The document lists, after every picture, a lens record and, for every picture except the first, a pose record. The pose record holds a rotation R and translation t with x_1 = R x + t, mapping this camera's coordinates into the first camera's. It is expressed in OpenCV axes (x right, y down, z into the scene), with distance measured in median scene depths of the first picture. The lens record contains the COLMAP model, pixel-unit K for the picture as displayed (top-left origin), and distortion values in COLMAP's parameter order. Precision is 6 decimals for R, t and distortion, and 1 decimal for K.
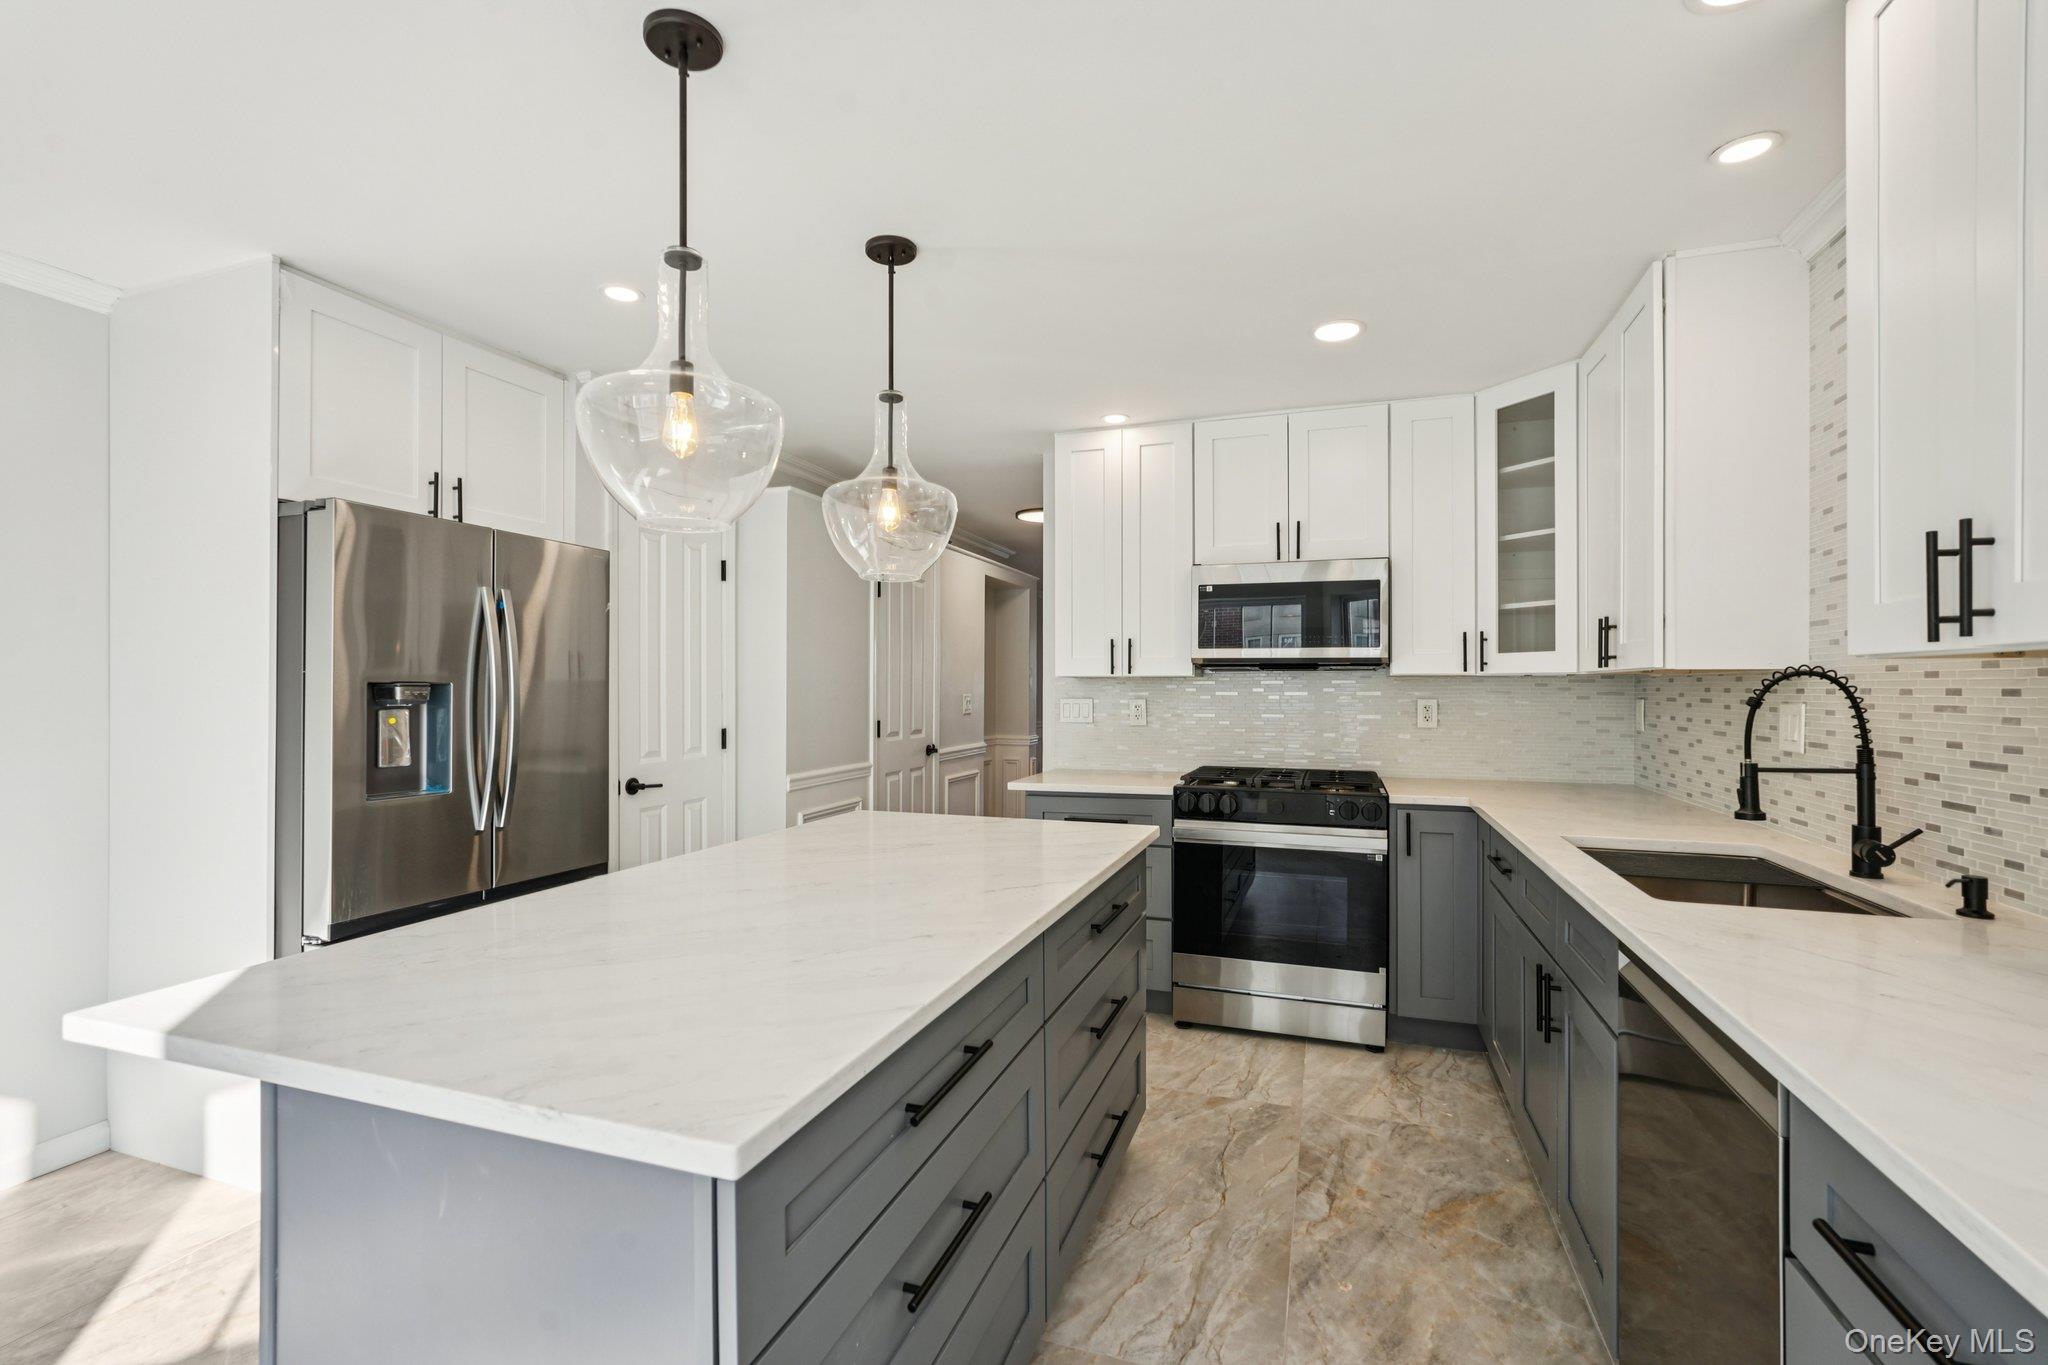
lens RADIAL K [[908.9, 0, 1024.0], [0, 908.9, 682.5], [0, 0, 1]] dist [-0.013107, 0.008508]
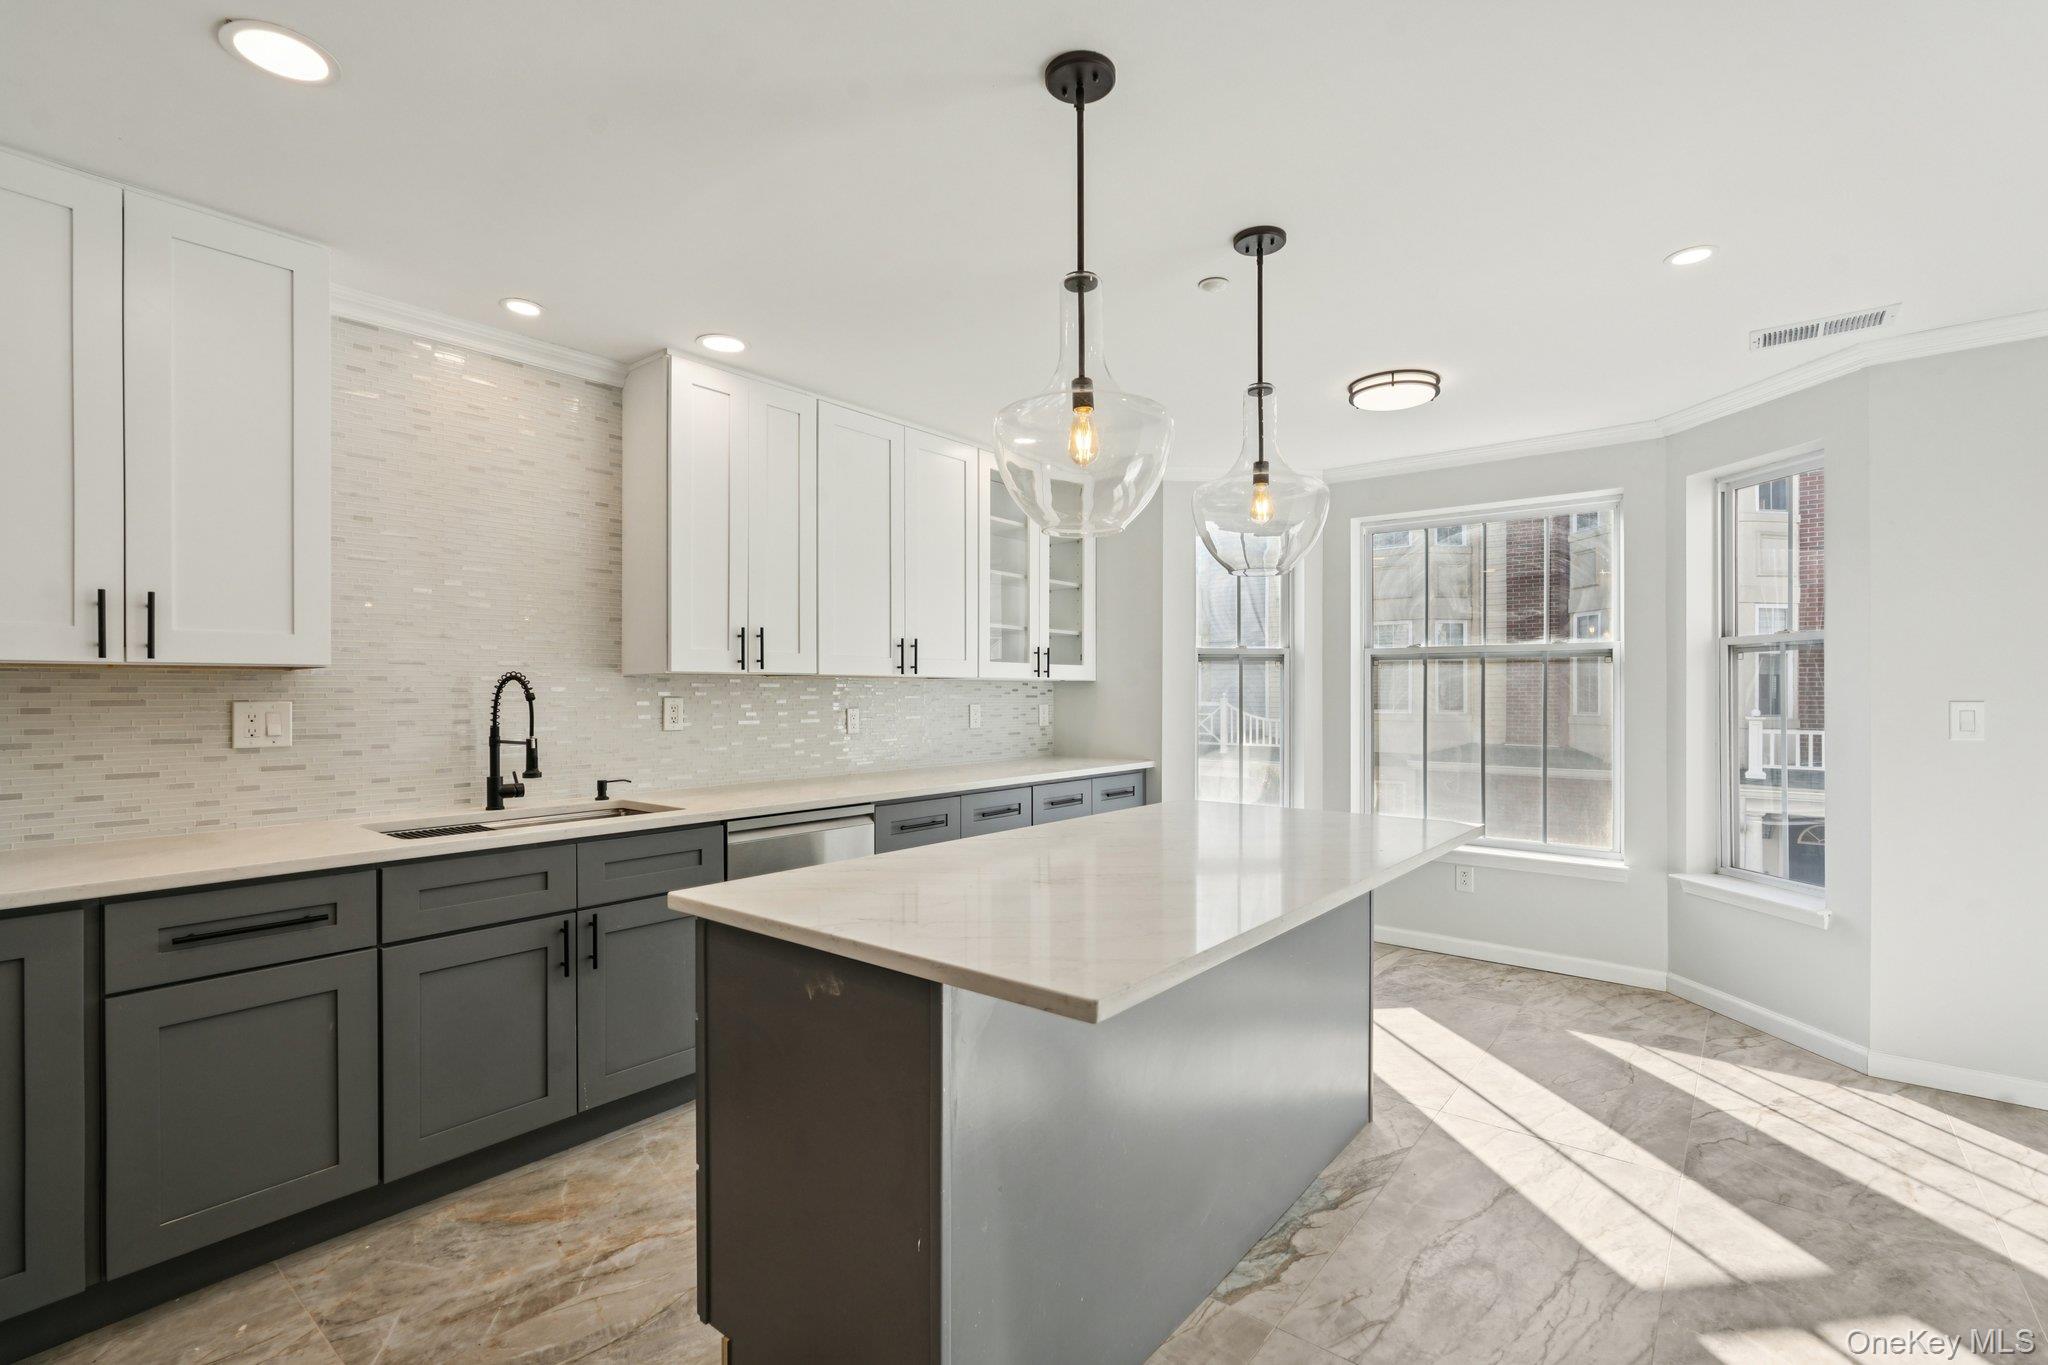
lens RADIAL K [[908.9, 0, 1024.0], [0, 908.9, 682.5], [0, 0, 1]] dist [-0.013107, 0.008508]
pose [[-0.933435, -0.003059, 0.358733, -0.369468], [-0.003912, 0.999991, -0.001653, -0.003273], [-0.358725, -0.002946, -0.933439, 1.690681]]
